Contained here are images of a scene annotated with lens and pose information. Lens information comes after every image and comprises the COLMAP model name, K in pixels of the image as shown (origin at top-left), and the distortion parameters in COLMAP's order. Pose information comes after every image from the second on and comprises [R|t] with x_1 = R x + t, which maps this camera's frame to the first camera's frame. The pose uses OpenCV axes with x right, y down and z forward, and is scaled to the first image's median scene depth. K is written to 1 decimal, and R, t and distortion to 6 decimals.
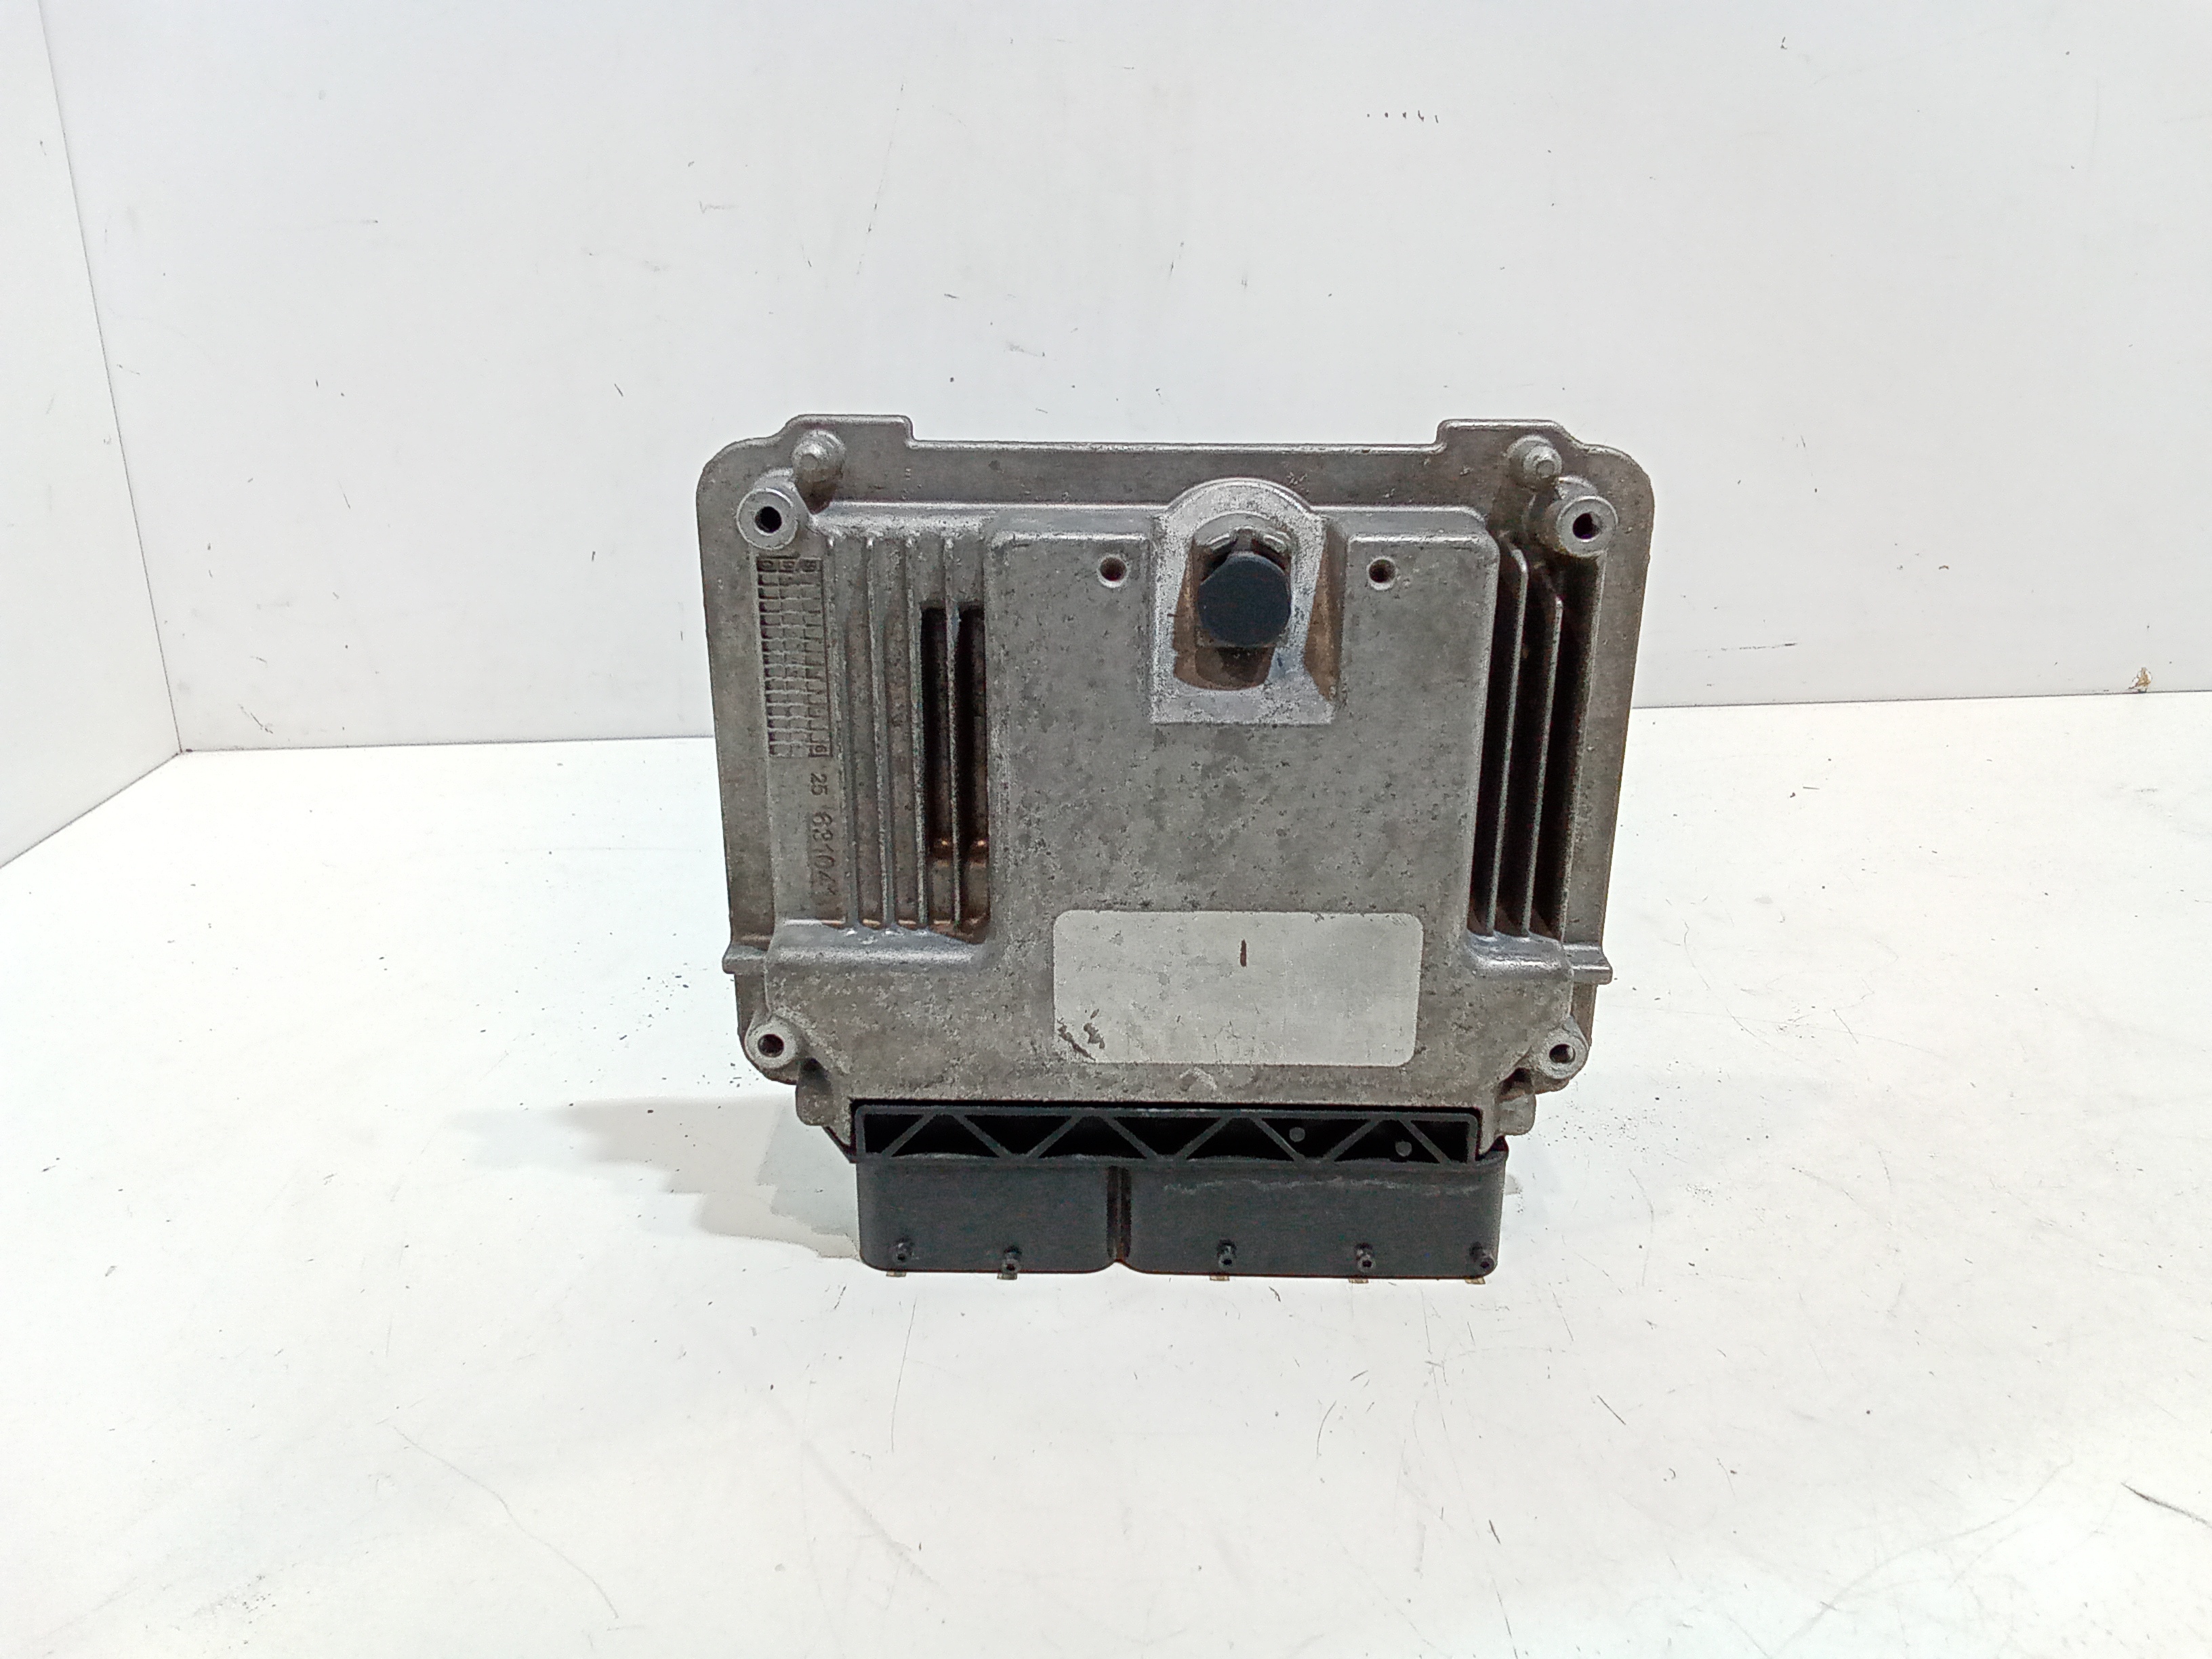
lens RADIAL K [[1611.6, 0, 1142.9], [0, 1611.6, 823.4], [0, 0, 1]] dist [0.057895, -0.074791]
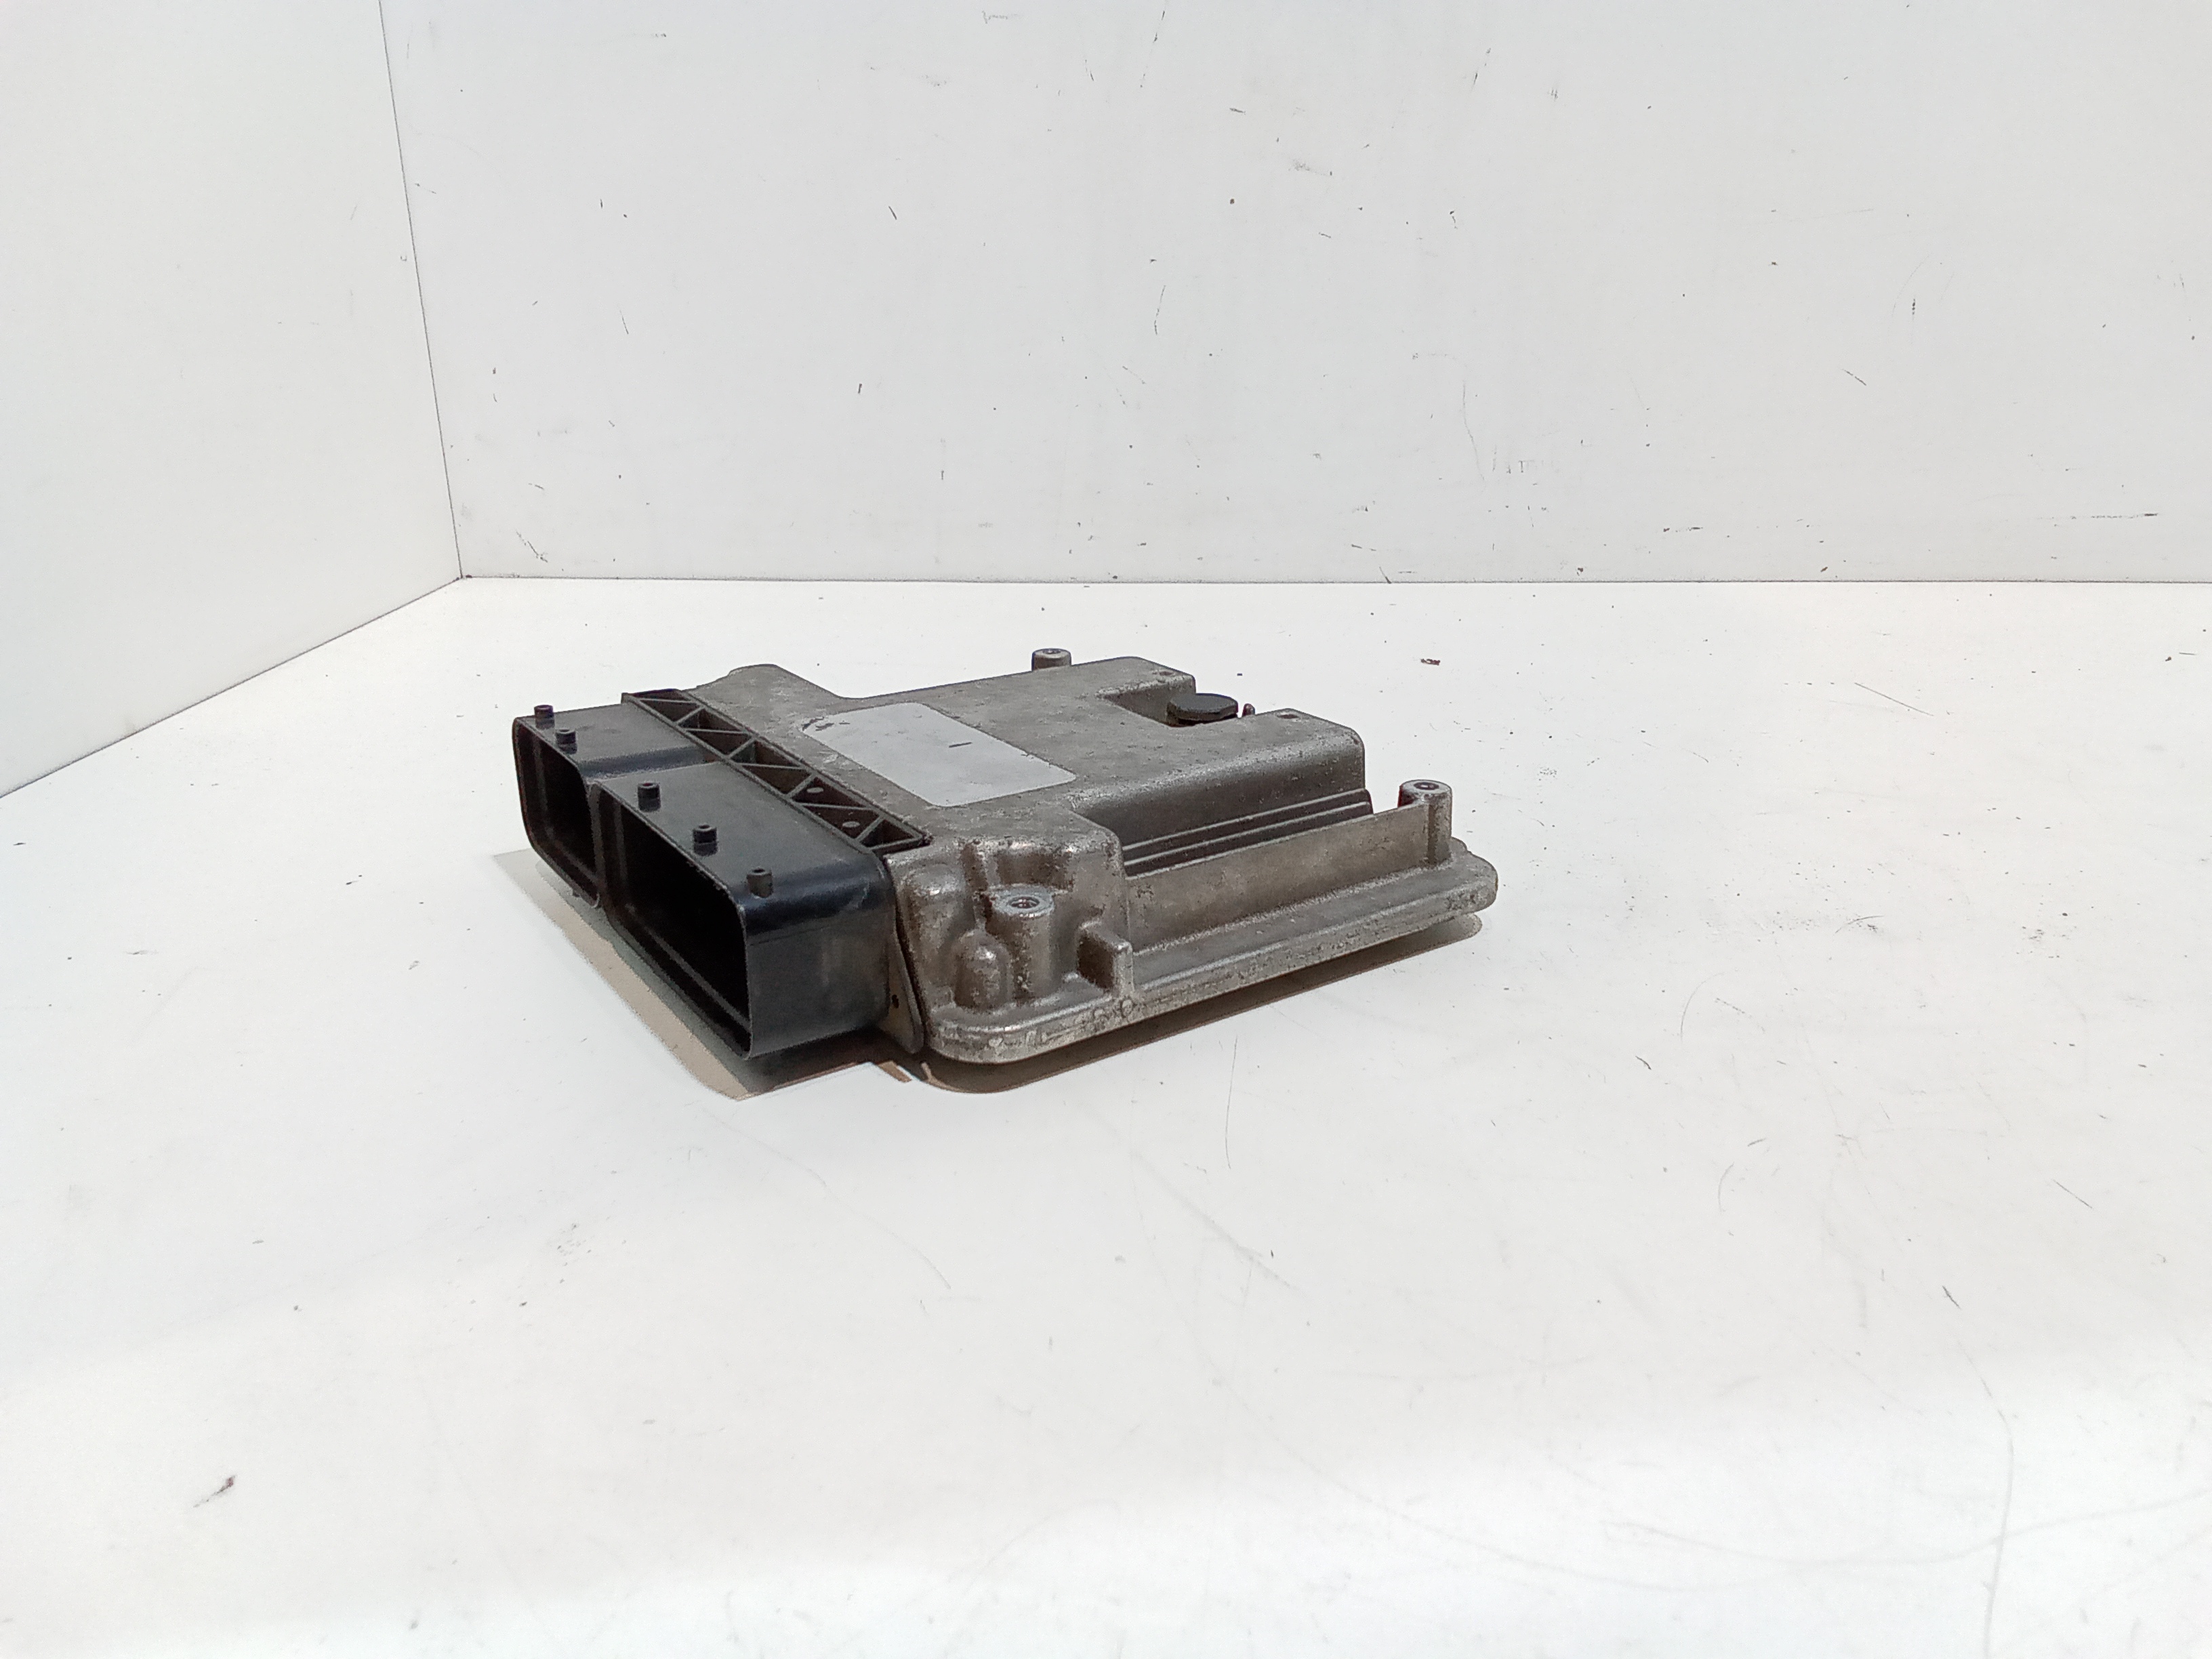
lens RADIAL K [[1611.6, 0, 1121.8], [0, 1611.6, 833.1], [0, 0, 1]] dist [0.057895, -0.074791]
pose [[0.990872, 0.043779, -0.127502, -0.053139], [-0.041320, 0.998907, 0.021868, 0.090637], [0.128320, -0.016400, 0.991597, 0.051039]]
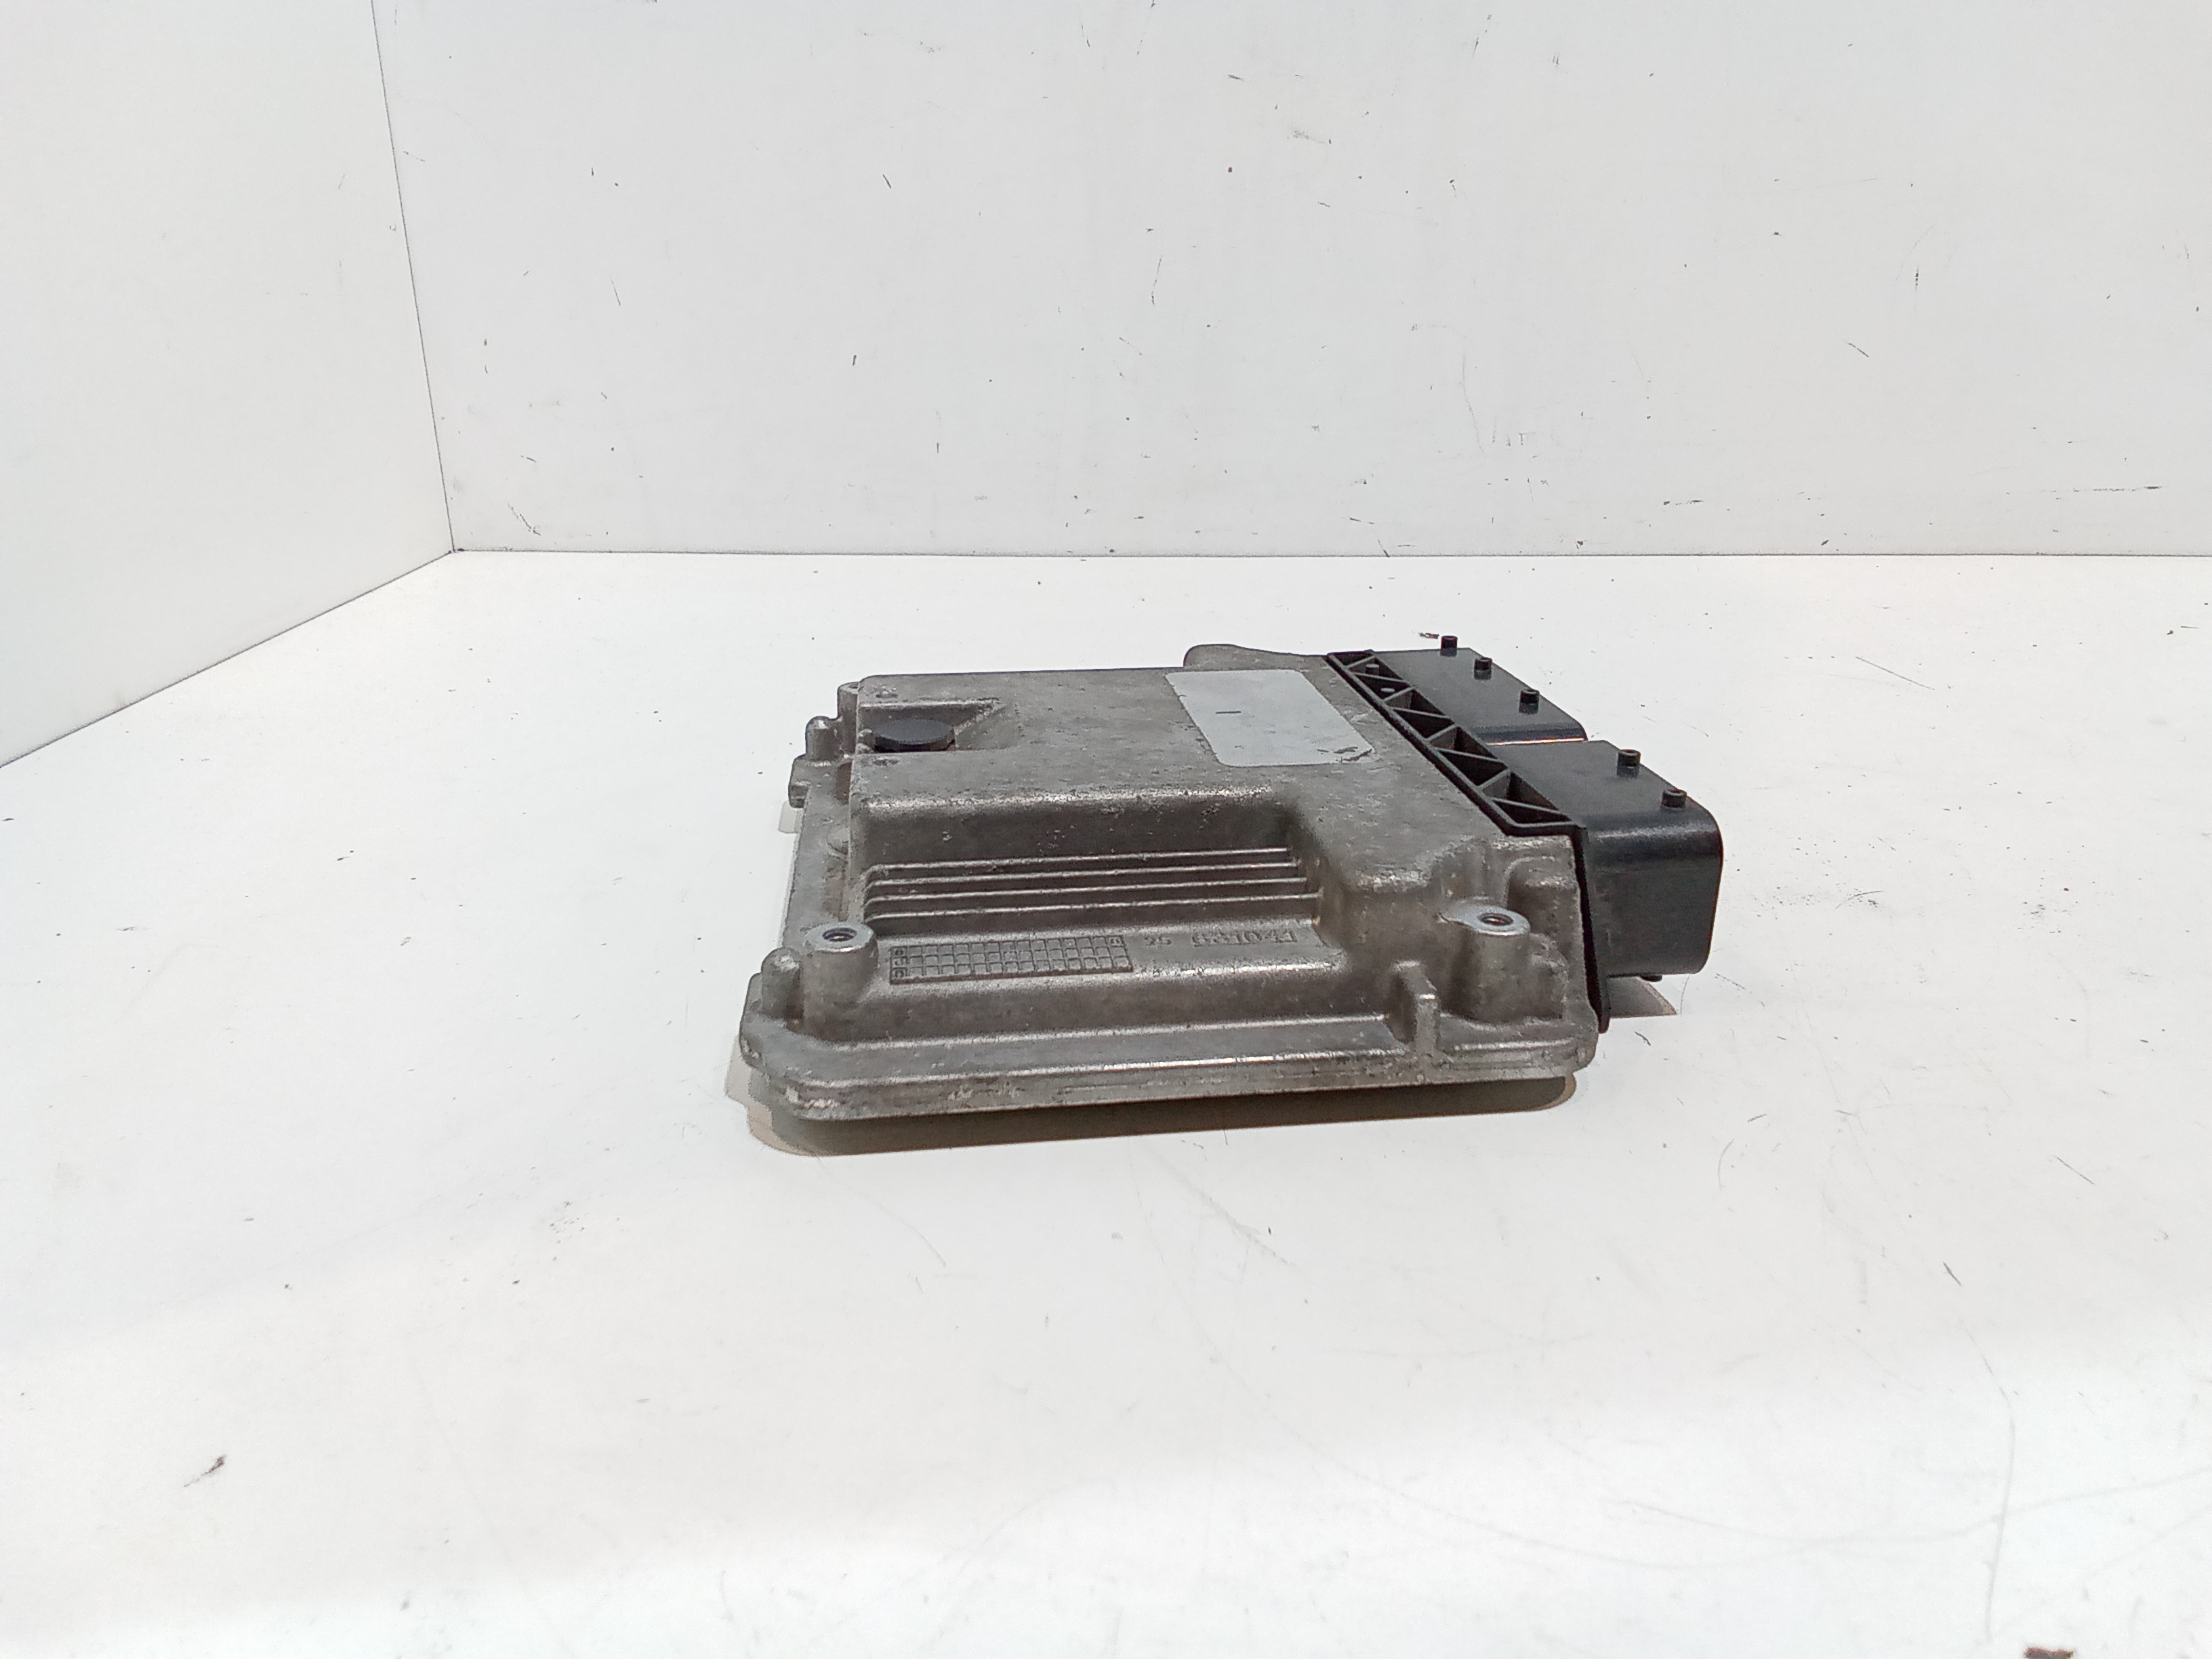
lens RADIAL K [[1611.6, 0, 1121.4], [0, 1611.6, 834.7], [0, 0, 1]] dist [0.057895, -0.074791]
pose [[0.991080, 0.045482, -0.125269, -0.053516], [-0.041030, 0.998439, 0.037892, 0.090955], [0.126796, -0.032414, 0.991399, 0.055145]]
